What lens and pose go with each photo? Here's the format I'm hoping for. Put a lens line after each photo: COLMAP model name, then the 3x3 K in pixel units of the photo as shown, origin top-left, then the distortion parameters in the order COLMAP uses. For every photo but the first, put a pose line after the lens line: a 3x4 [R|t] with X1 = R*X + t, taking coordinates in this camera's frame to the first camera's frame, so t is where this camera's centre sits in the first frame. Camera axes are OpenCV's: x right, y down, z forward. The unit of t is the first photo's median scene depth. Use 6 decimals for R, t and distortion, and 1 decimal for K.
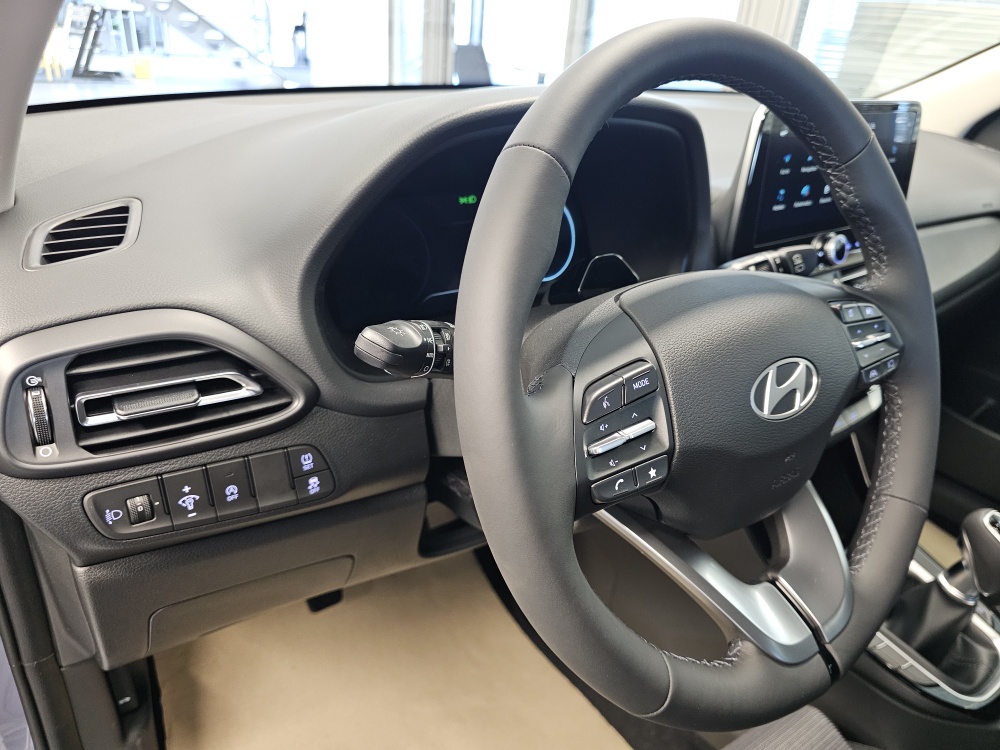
lens RADIAL K [[680.0, 0, 501.4], [0, 680.0, 354.5], [0, 0, 1]] dist [0.050698, -0.071134]
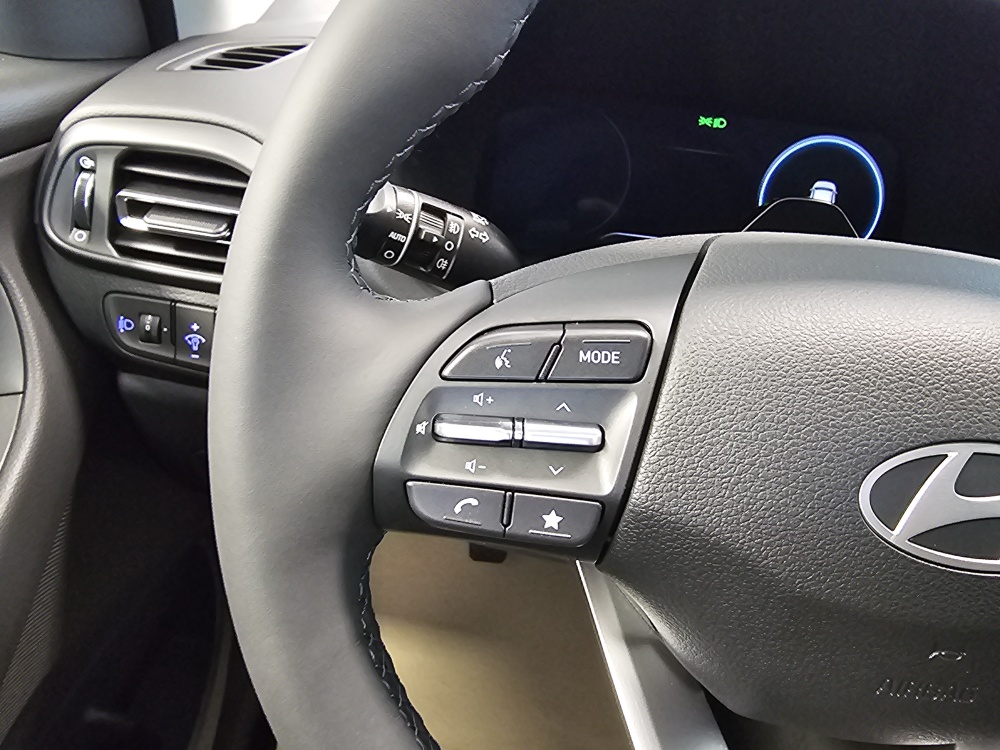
lens RADIAL K [[685.8, 0, 495.6], [0, 685.8, 360.3], [0, 0, 1]] dist [0.007305, 0.000406]
pose [[0.789420, 0.324649, -0.520979, 0.365128], [-0.317084, 0.942368, 0.106772, 0.012460], [0.525617, 0.080906, 0.846866, 0.448648]]
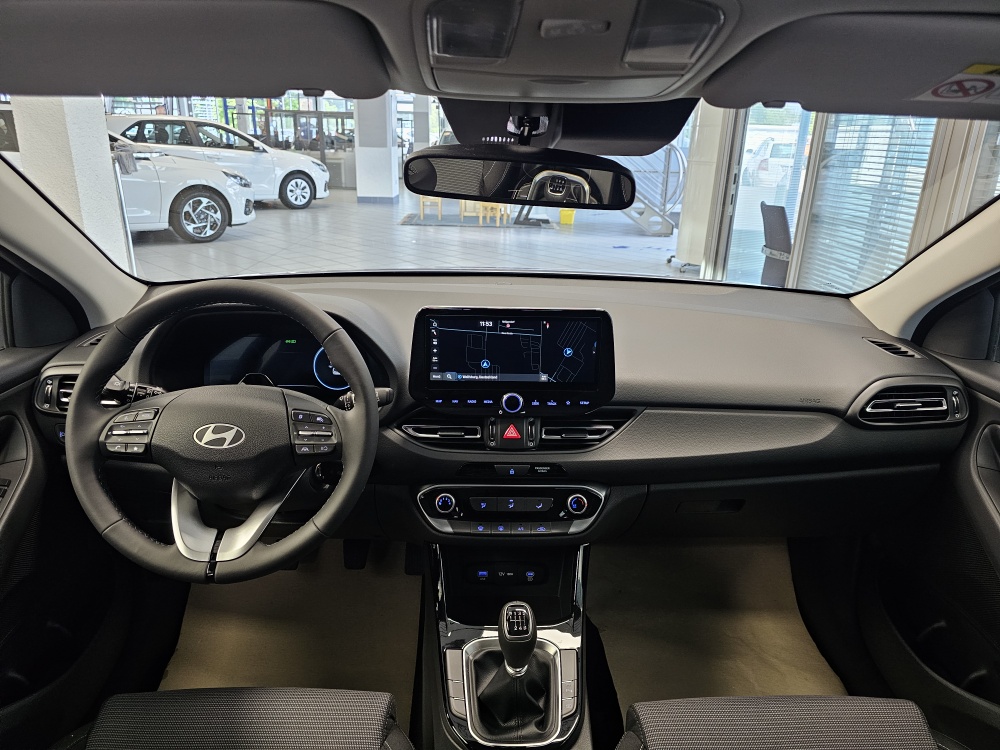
lens RADIAL K [[663.7, 0, 497.3], [0, 663.7, 368.6], [0, 0, 1]] dist [0.071002, -0.068922]
pose [[0.820969, 0.135785, -0.554592, 2.386278], [-0.220104, 0.971502, -0.087962, -0.176443], [0.526844, 0.194282, 0.827460, -0.408572]]
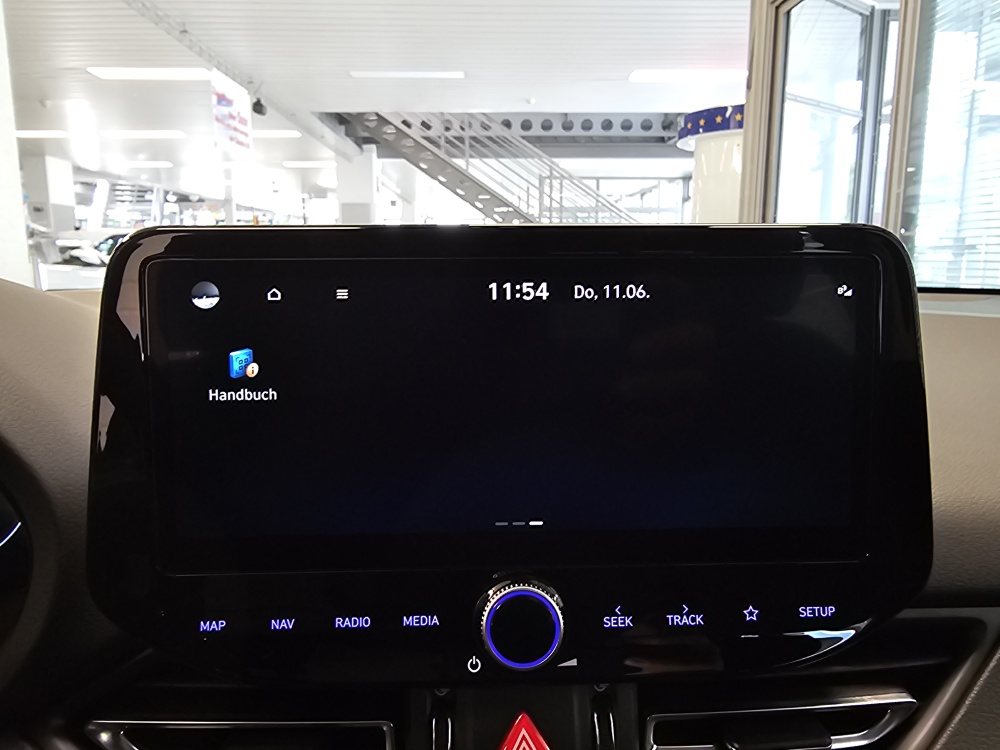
lens RADIAL K [[686.2, 0, 453.0], [0, 686.2, 349.1], [0, 0, 1]] dist [-0.002898, -0.000986]
pose [[0.823016, 0.007021, -0.567975, 1.258329], [-0.192227, 0.944367, -0.266869, -0.356736], [0.534504, 0.328818, 0.778579, 1.271664]]
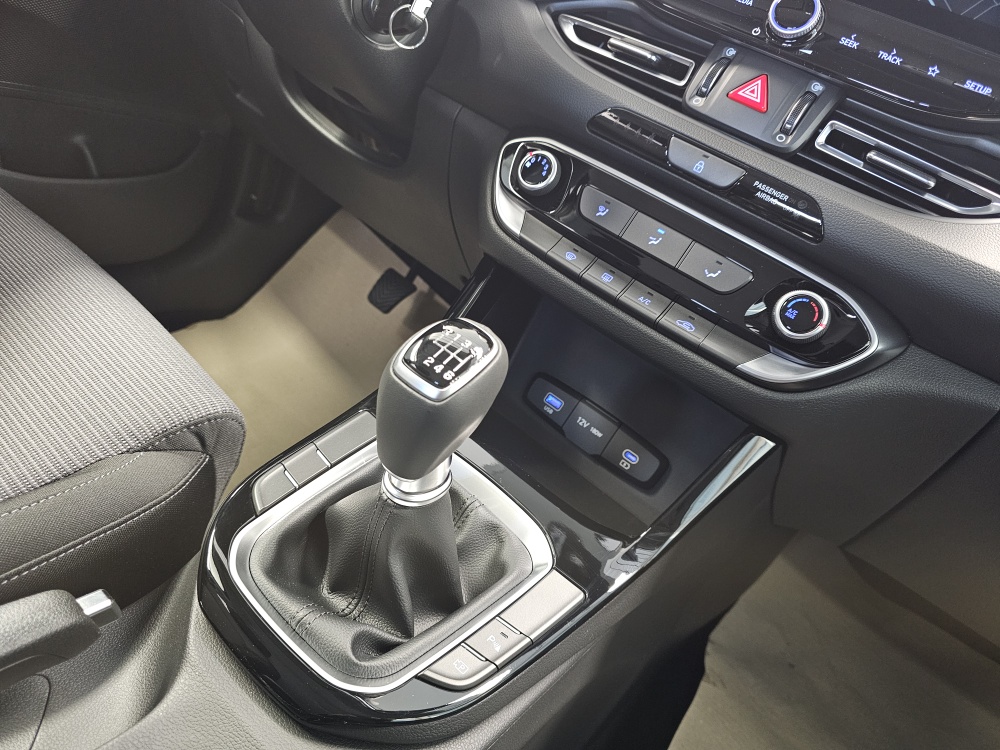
lens RADIAL K [[680.0, 0, 501.4], [0, 680.0, 354.5], [0, 0, 1]] dist [0.050698, -0.071134]
pose [[0.308305, 0.461363, -0.831921, 1.994387], [-0.707907, 0.695454, 0.123336, 0.304976], [0.635465, 0.550898, 0.541014, 1.306059]]
